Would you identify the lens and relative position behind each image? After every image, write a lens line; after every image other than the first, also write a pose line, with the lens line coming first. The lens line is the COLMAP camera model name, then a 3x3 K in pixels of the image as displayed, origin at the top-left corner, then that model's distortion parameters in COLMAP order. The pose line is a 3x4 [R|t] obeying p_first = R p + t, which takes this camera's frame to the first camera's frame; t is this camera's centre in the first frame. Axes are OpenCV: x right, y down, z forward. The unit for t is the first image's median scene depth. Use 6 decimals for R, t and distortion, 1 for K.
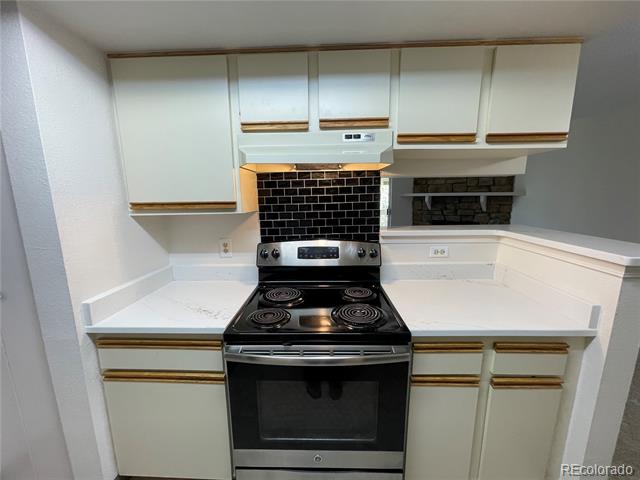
lens RADIAL K [[256.7, 0, 318.5], [0, 256.7, 238.8], [0, 0, 1]] dist [-0.002483, -0.000146]
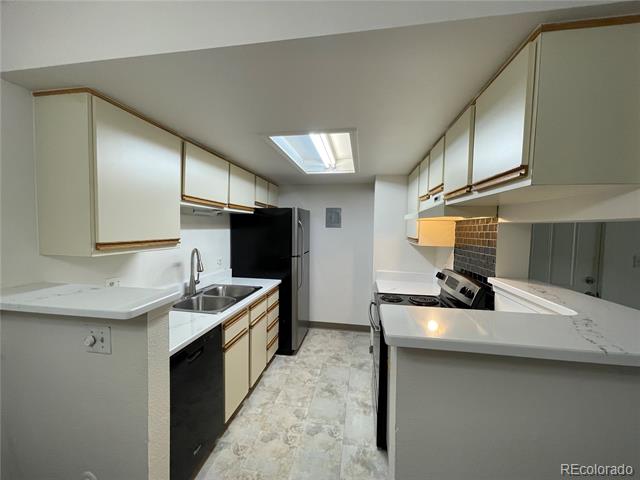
lens RADIAL K [[256.7, 0, 318.5], [0, 256.7, 241.0], [0, 0, 1]] dist [-0.002483, -0.000146]
pose [[0.123142, -0.036185, 0.991729, -1.216636], [0.156736, 0.987502, 0.016569, -0.030334], [-0.979934, 0.153399, 0.127274, 0.094604]]
